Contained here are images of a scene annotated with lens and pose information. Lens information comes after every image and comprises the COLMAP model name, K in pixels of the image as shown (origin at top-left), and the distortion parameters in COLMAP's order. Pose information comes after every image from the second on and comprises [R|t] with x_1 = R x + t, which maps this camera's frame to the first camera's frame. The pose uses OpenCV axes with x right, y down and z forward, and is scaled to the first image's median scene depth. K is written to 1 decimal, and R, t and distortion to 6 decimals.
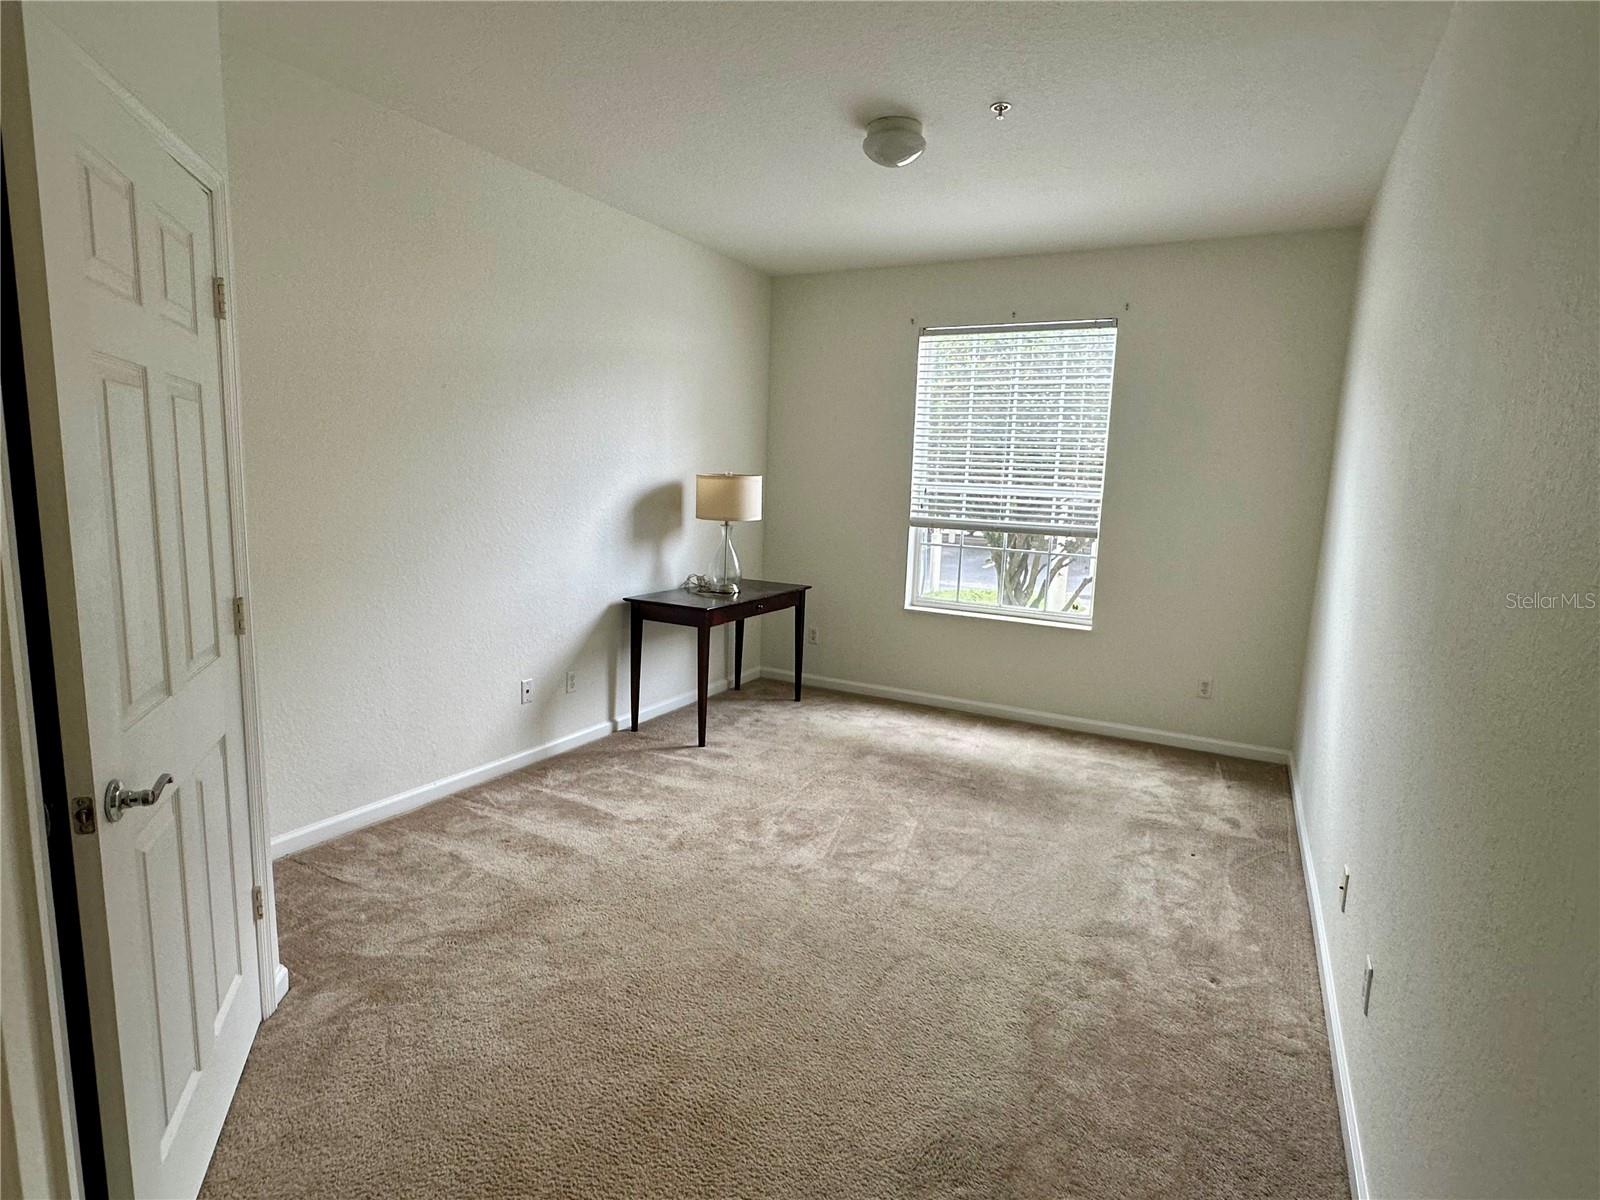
lens RADIAL K [[831.9, 0, 797.9], [0, 831.9, 598.8], [0, 0, 1]] dist [0.000600, -0.000215]
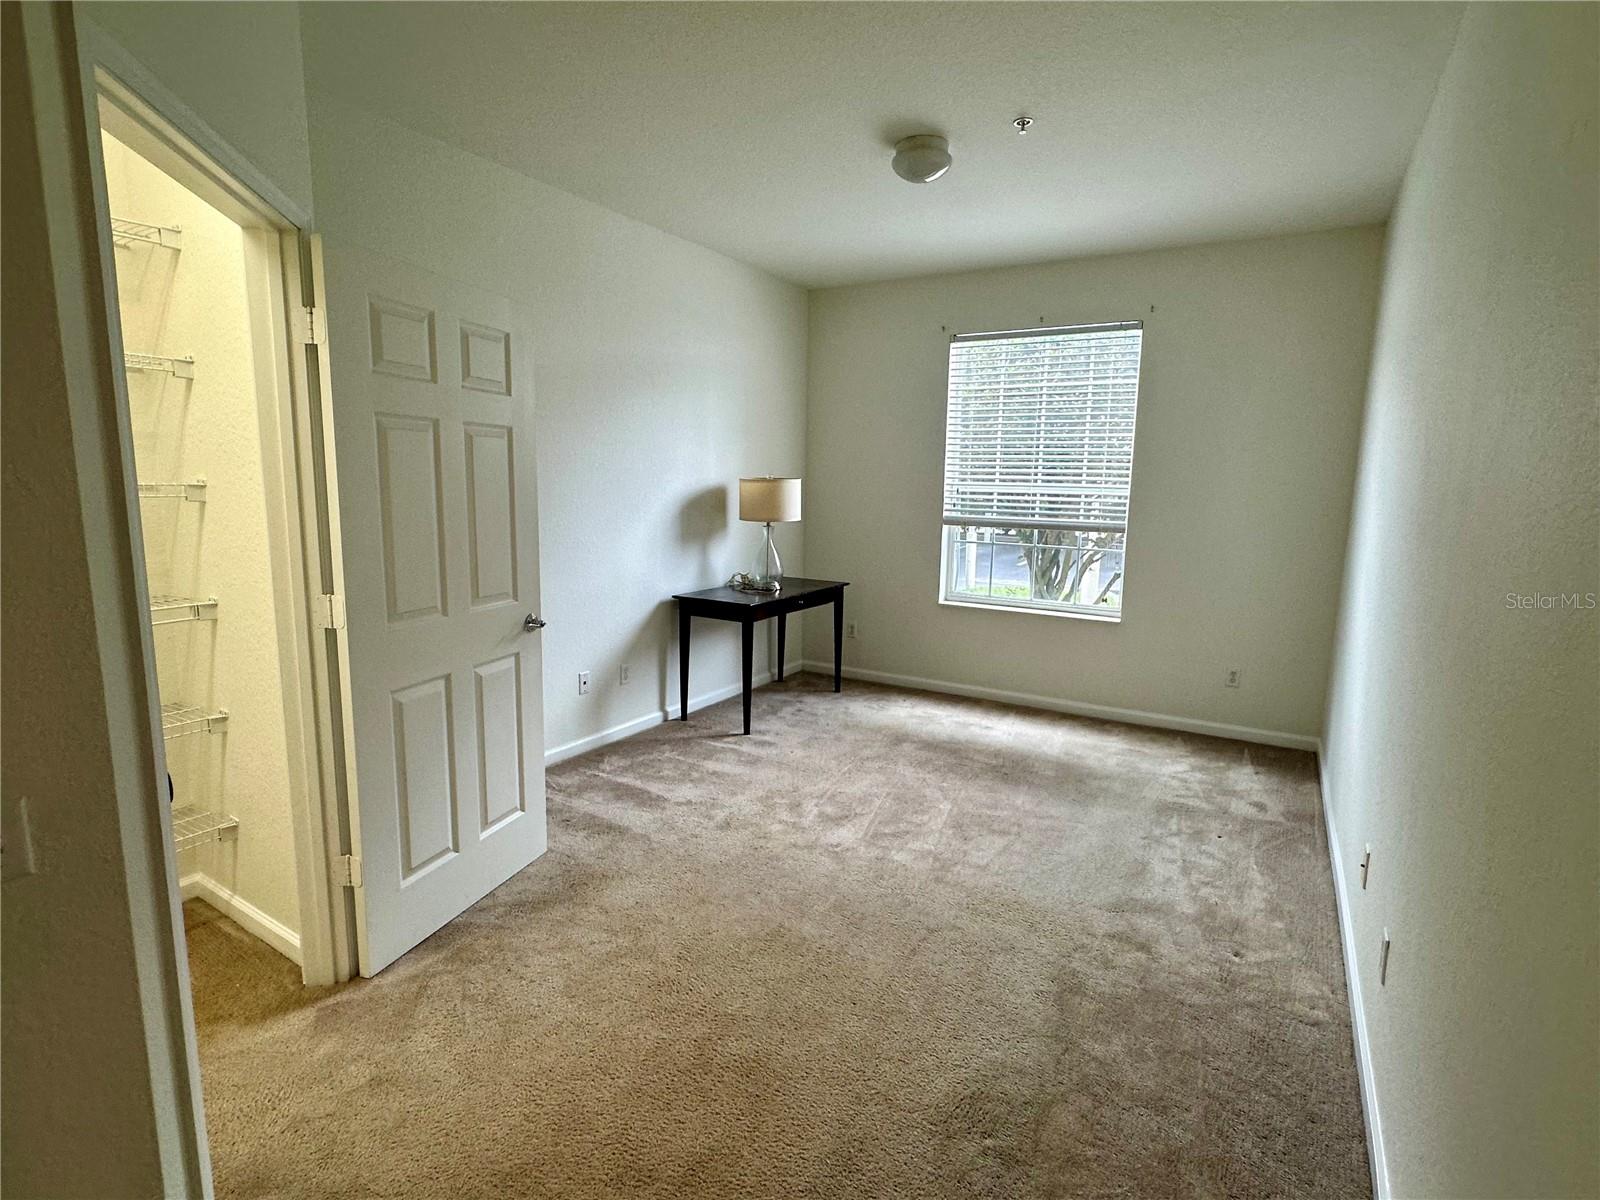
lens RADIAL K [[796.3, 0, 798.2], [0, 796.3, 597.3], [0, 0, 1]] dist [0.002825, 0.000985]
pose [[0.998634, -0.010530, -0.051172, 0.005095], [0.010509, 0.999945, -0.000676, 0.005035], [0.051176, 0.000137, 0.998690, -0.016292]]
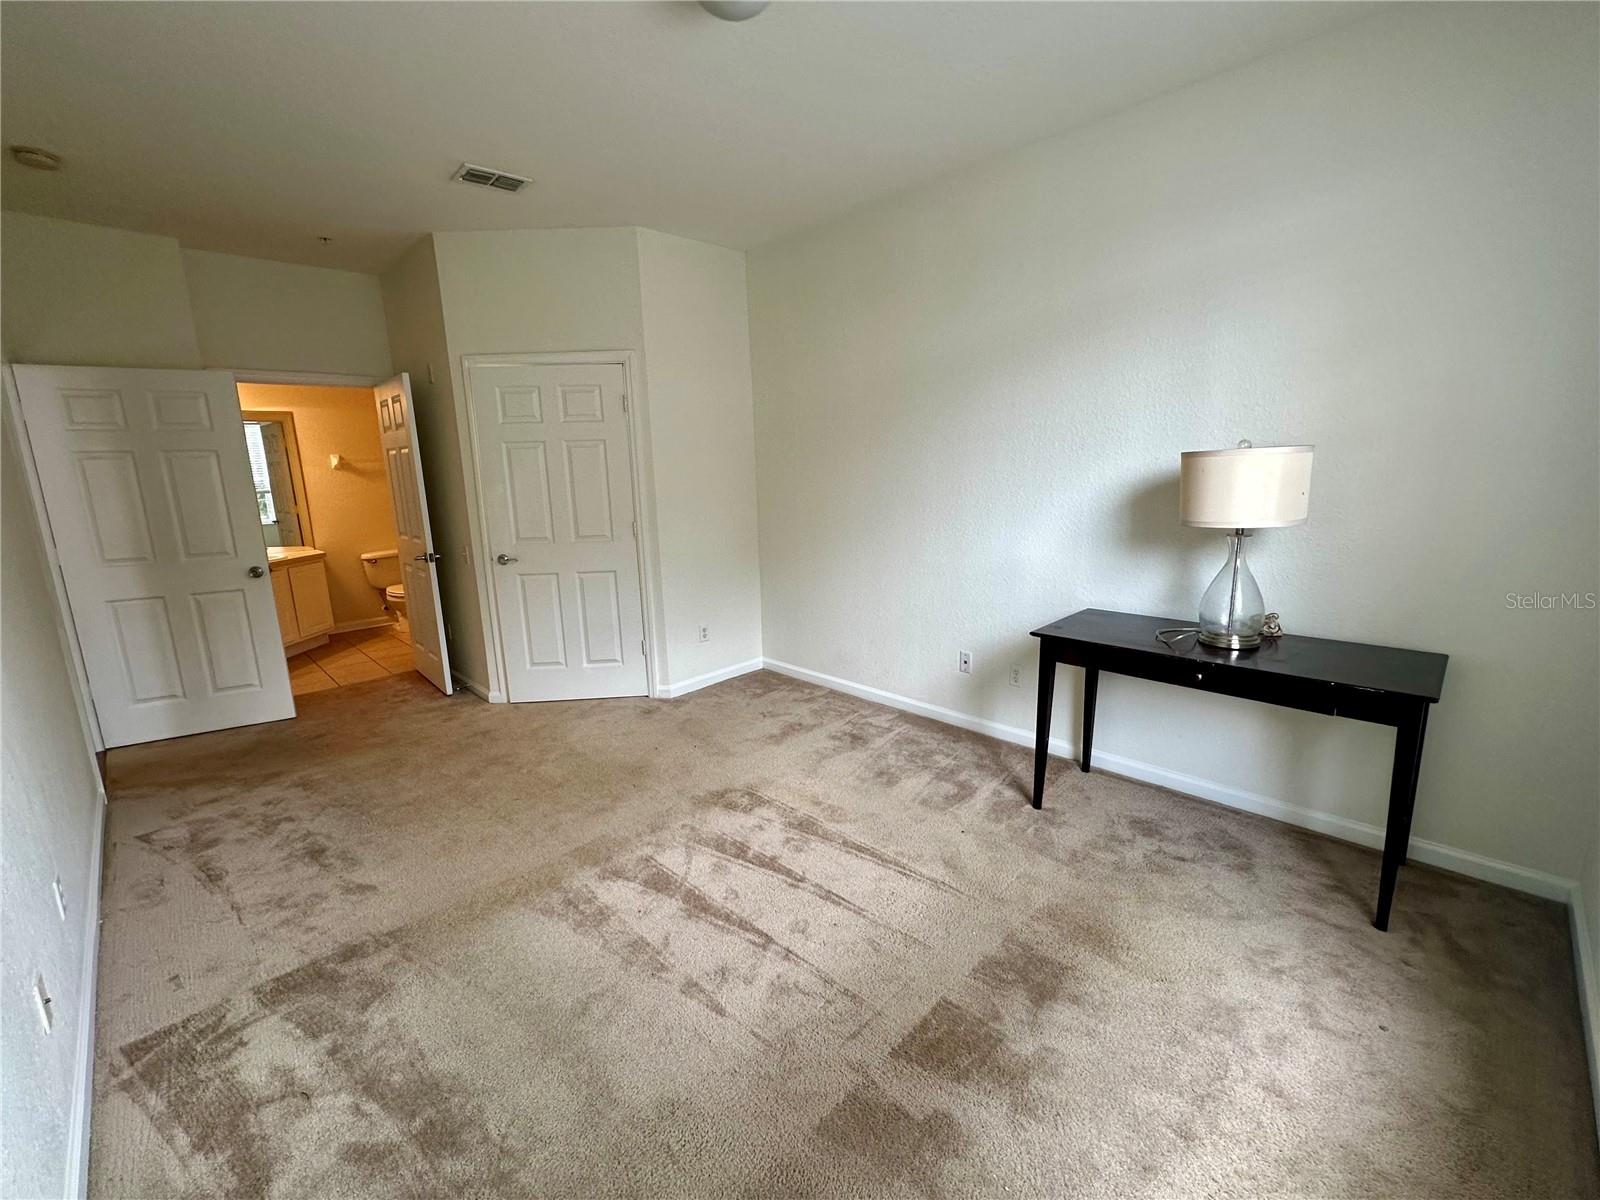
lens RADIAL K [[683.6, 0, 801.4], [0, 683.6, 595.7], [0, 0, 1]] dist [-0.000452, -0.000071]
pose [[-0.293366, 0.166768, -0.941342, 0.695885], [-0.114612, 0.971430, 0.207817, -0.165675], [0.949105, 0.168856, -0.265871, 1.239125]]
